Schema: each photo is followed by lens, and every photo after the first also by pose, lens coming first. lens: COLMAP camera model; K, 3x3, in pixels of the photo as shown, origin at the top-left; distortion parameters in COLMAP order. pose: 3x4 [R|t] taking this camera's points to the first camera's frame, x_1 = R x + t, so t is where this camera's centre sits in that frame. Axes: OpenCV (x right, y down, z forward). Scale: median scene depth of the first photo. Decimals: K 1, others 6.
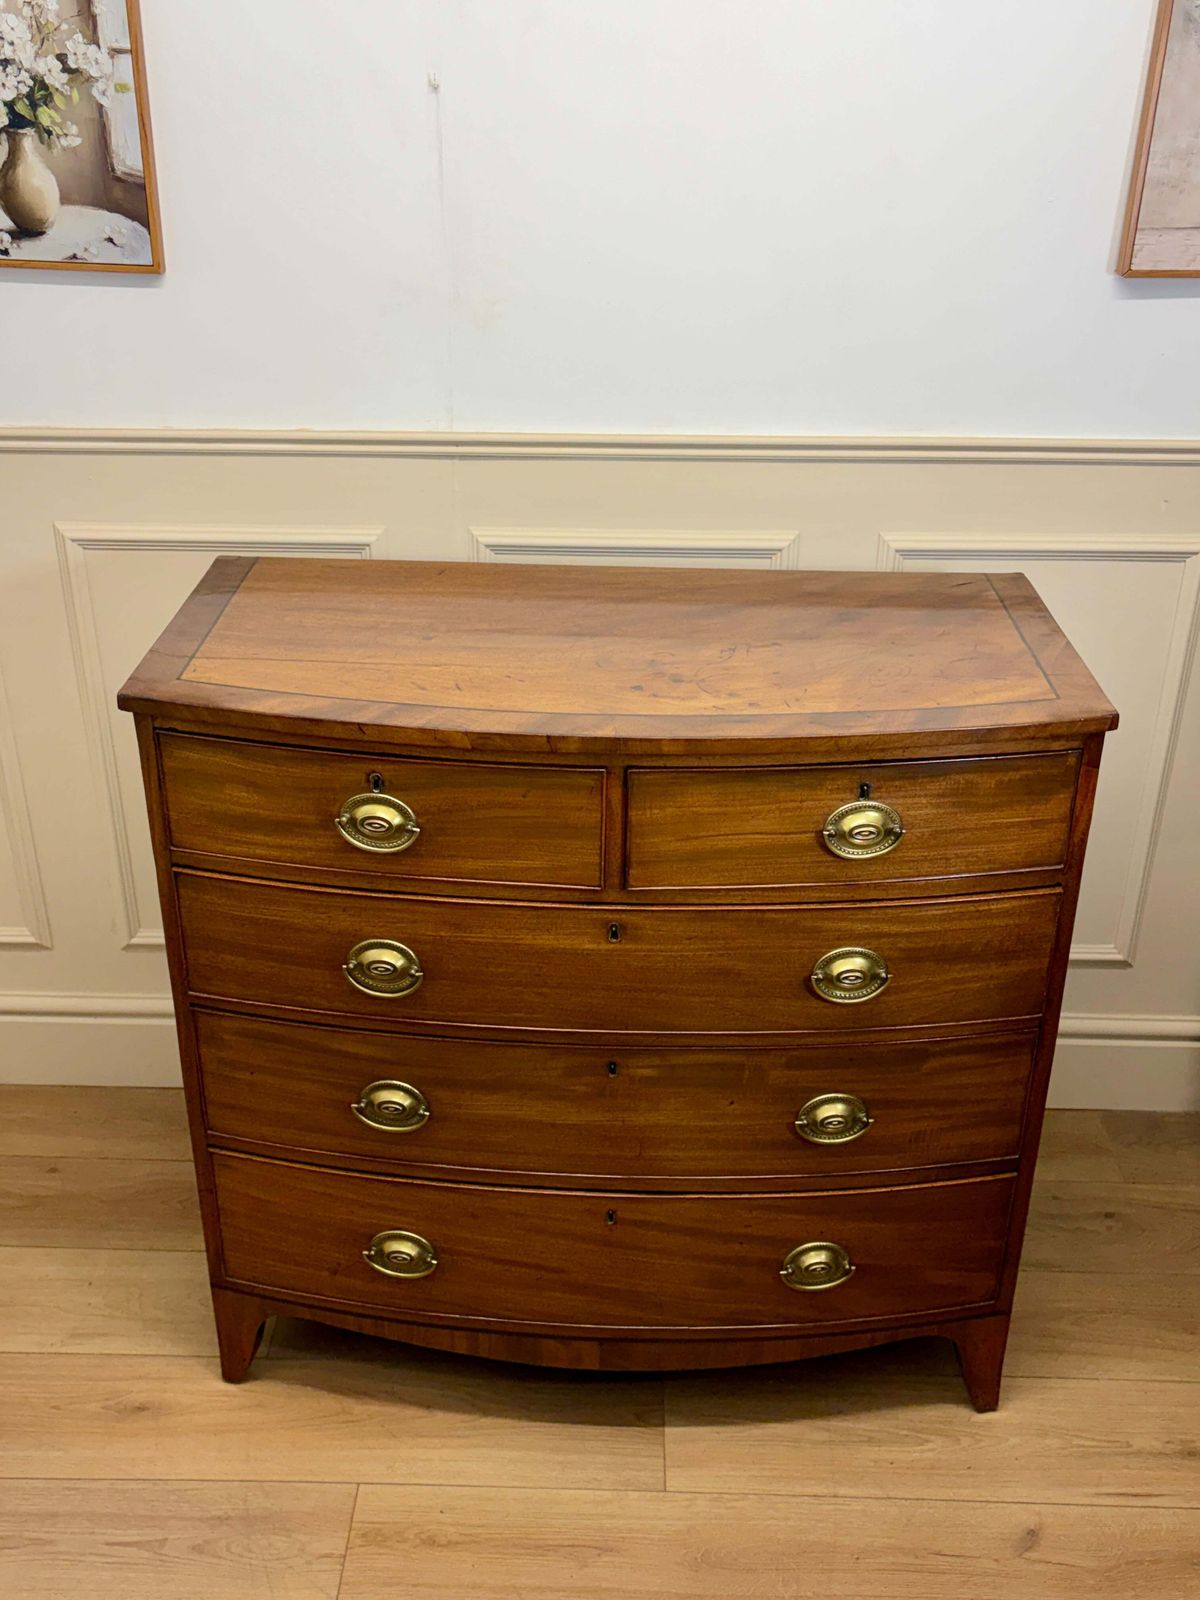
lens RADIAL K [[1570.8, 0, 587.5], [0, 1570.8, 807.1], [0, 0, 1]] dist [0.169622, -0.600294]
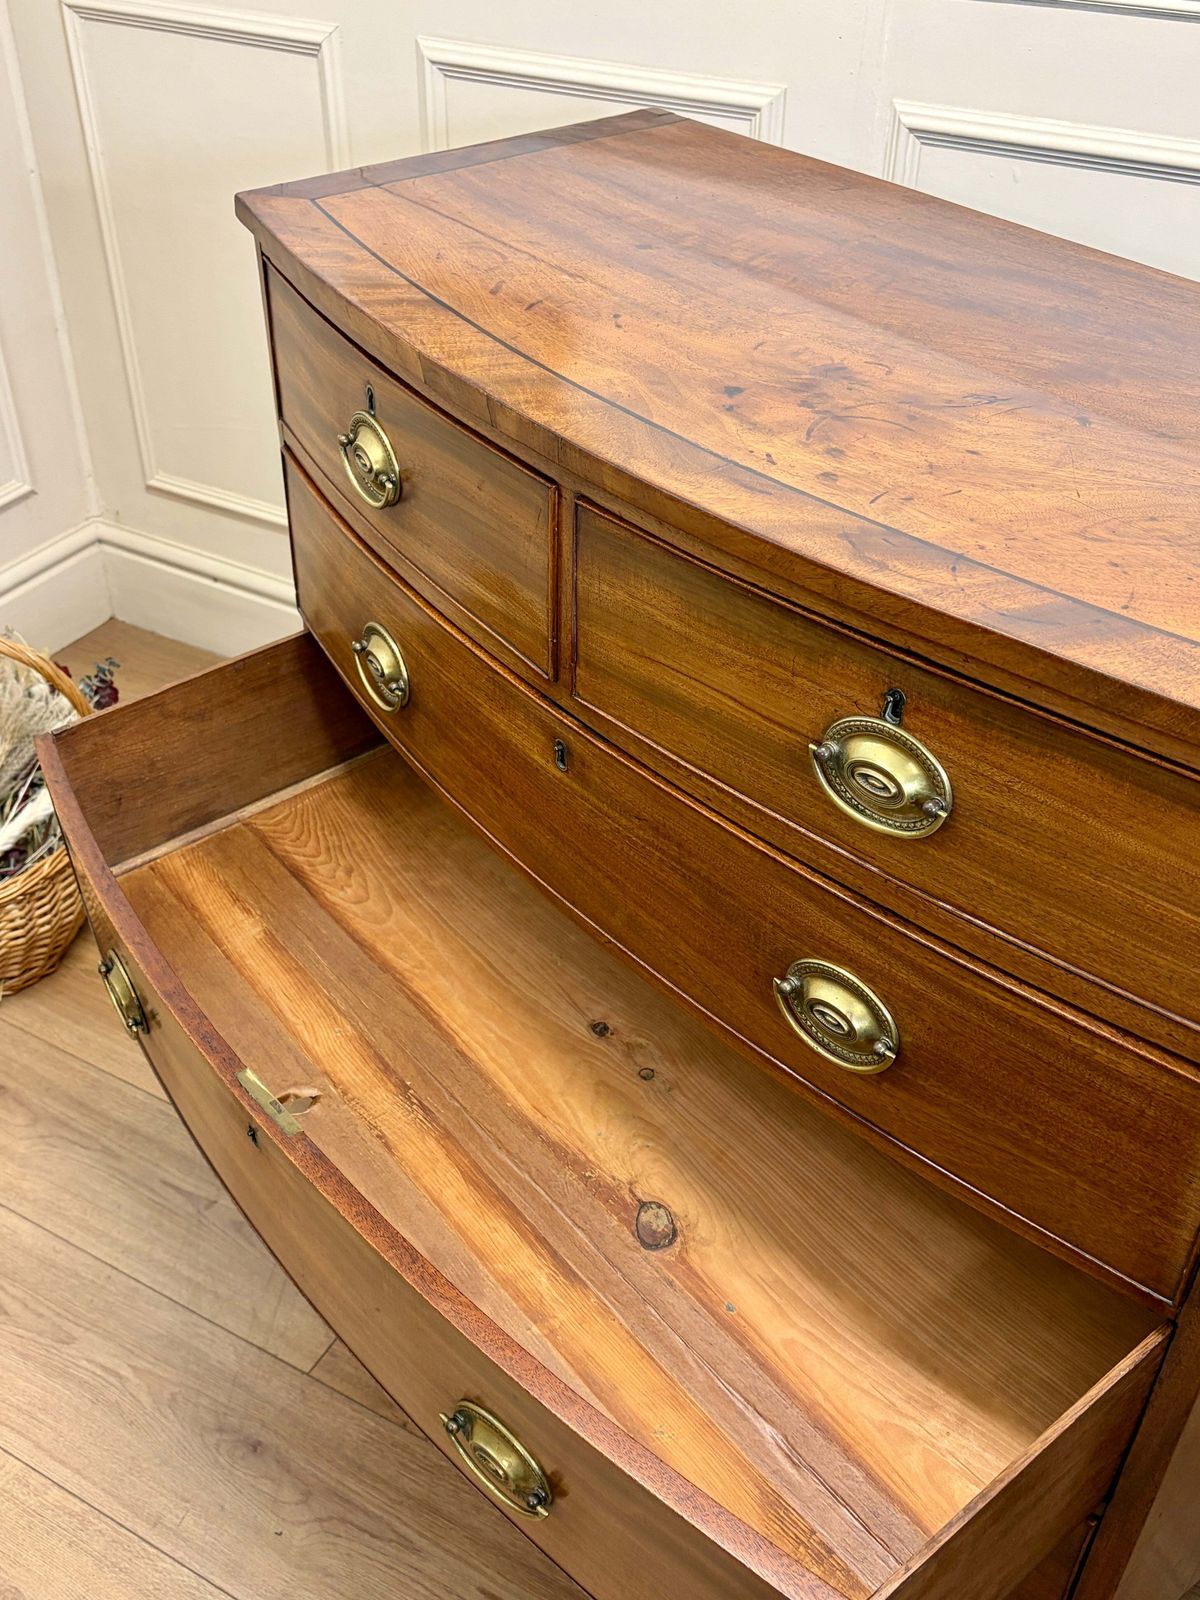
lens RADIAL K [[1570.8, 0, 587.5], [0, 1570.8, 807.1], [0, 0, 1]] dist [0.169622, -0.600294]
pose [[0.645431, 0.459369, -0.610245, 0.418792], [-0.353496, 0.887875, 0.294480, -0.091903], [0.677096, 0.025653, 0.735448, 0.535236]]
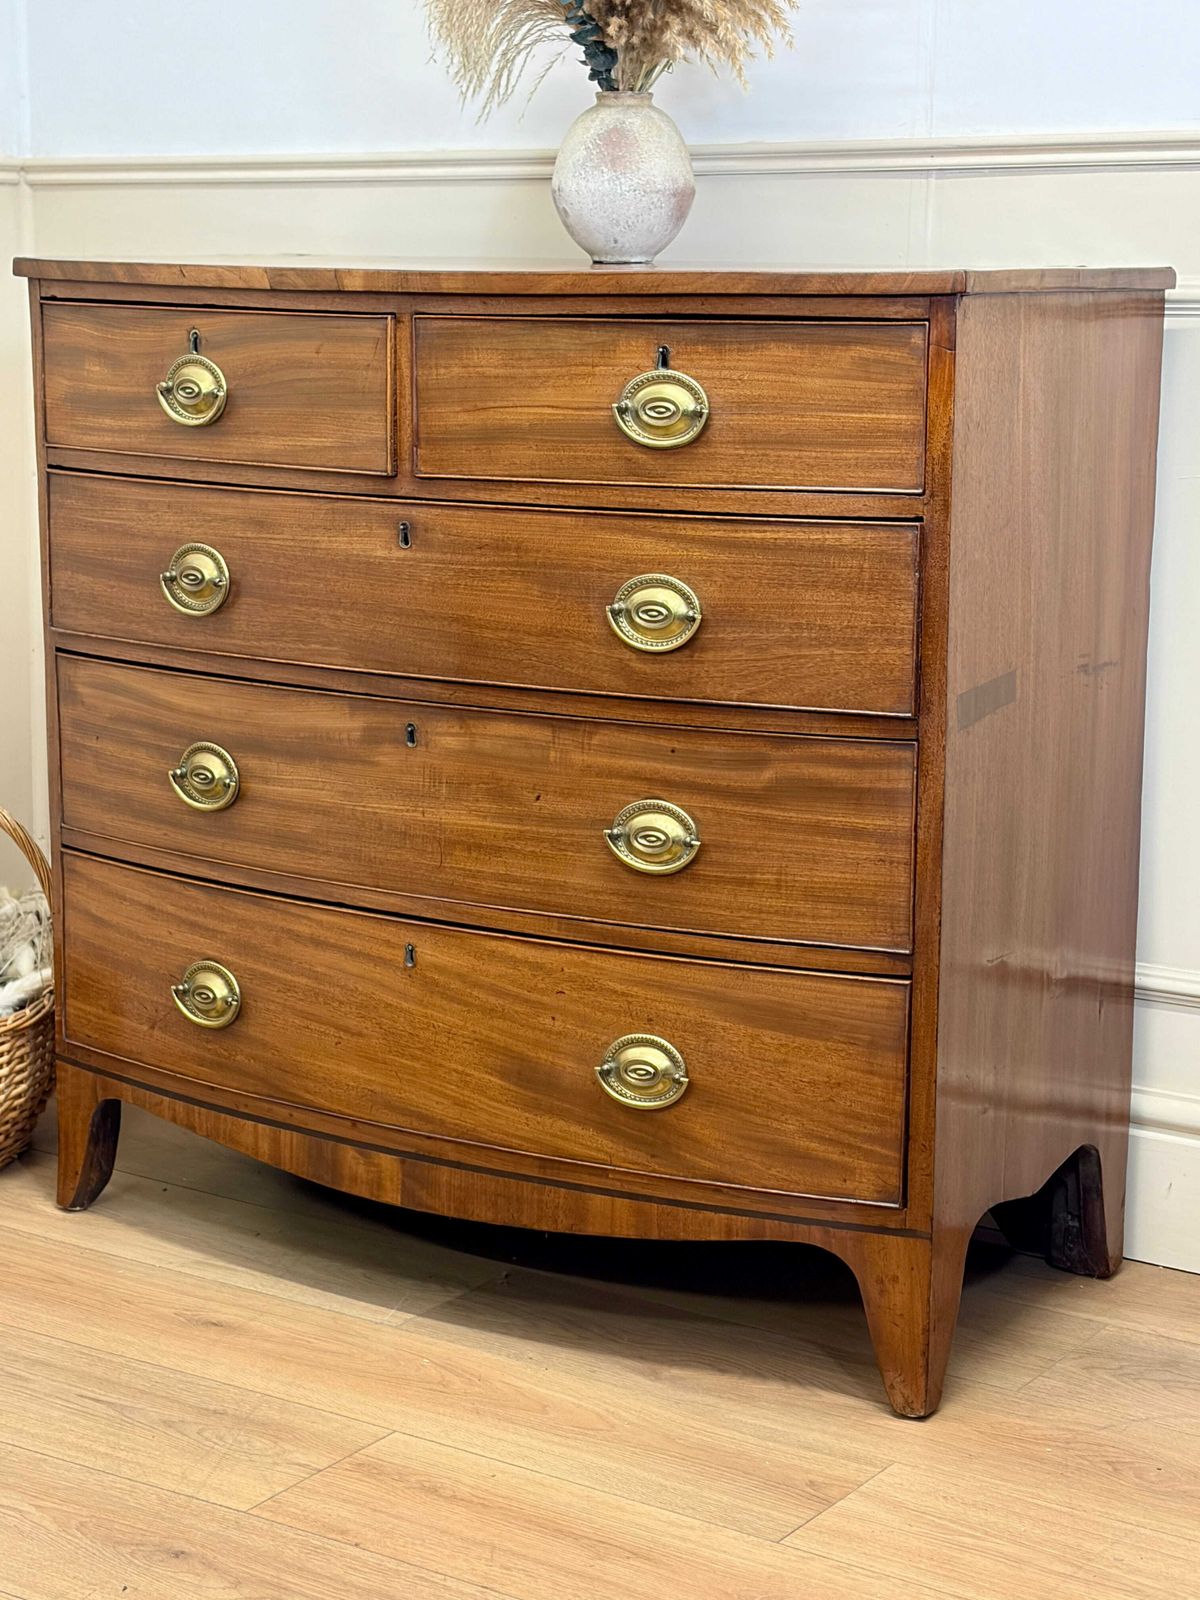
lens RADIAL K [[2831.6, 0, 600.0], [0, 2831.6, 800.0], [0, 0, 1]] dist [0.191178, -0.174886]
pose [[0.864362, 0.093833, -0.494038, 0.863513], [-0.227697, 0.948985, -0.218133, 0.517592], [0.448366, 0.301037, 0.841632, -0.186515]]
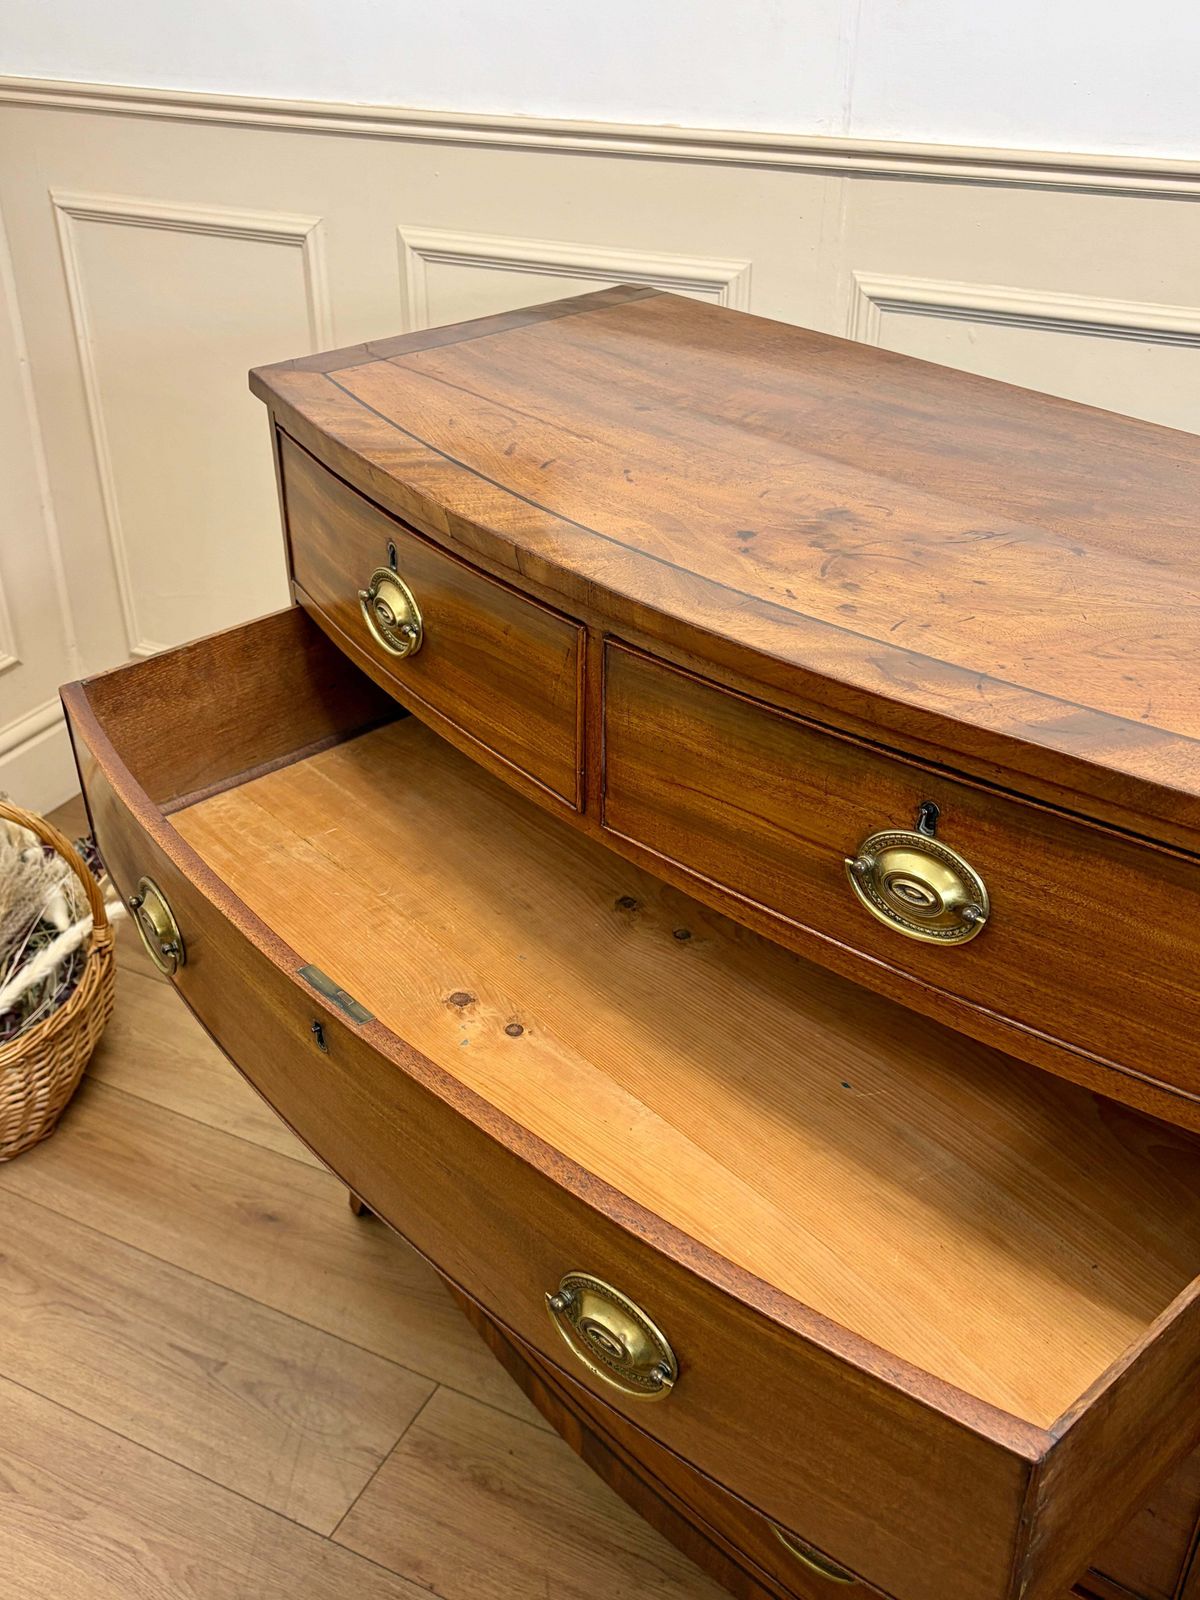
lens RADIAL K [[1570.2, 0, 574.4], [0, 1570.2, 803.4], [0, 0, 1]] dist [0.215690, -0.831390]
pose [[0.675754, 0.372092, -0.636320, 0.415128], [-0.328293, 0.924824, 0.192159, -0.074861], [0.659985, 0.079047, 0.747109, 0.497973]]
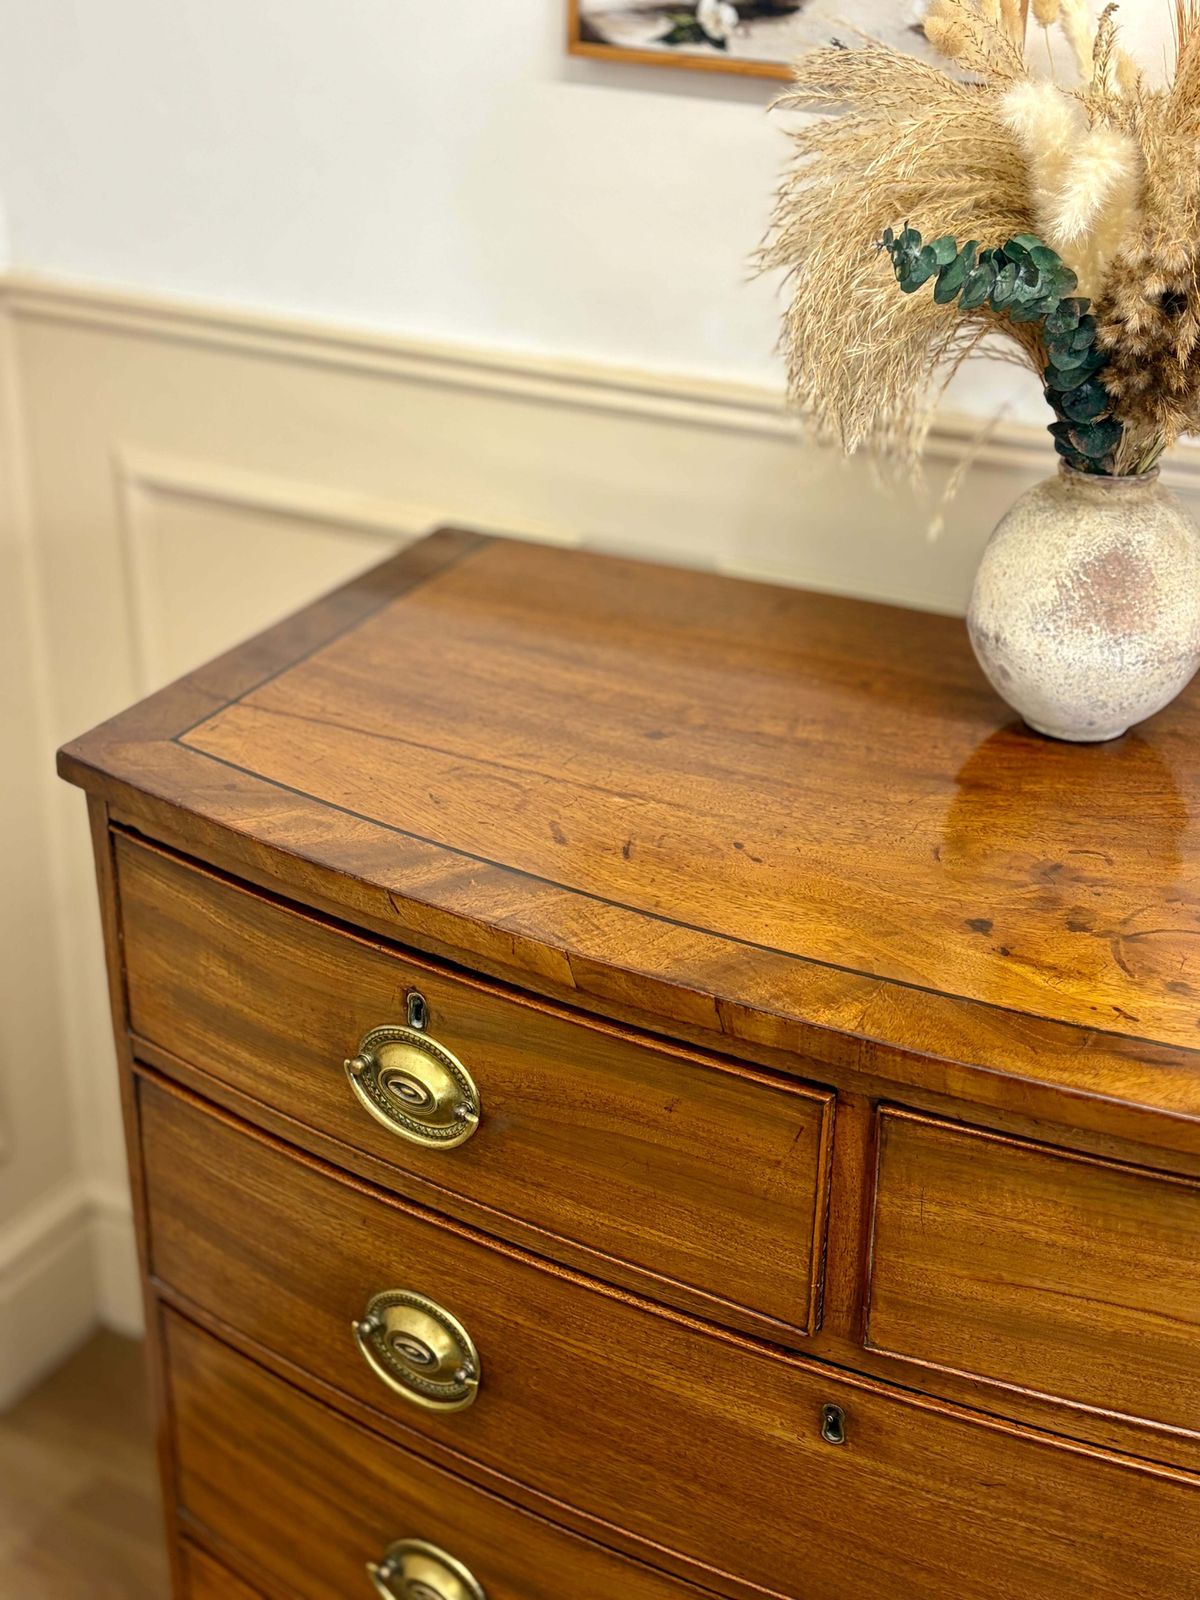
lens RADIAL K [[2145.2, 0, 600.0], [0, 2145.2, 800.0], [0, 0, 1]] dist [0.229495, -0.891685]
pose [[0.907601, 0.185593, -0.376584, 0.163210], [-0.192753, 0.981064, 0.018948, -0.101977], [0.372970, 0.055390, 0.926189, 0.356253]]
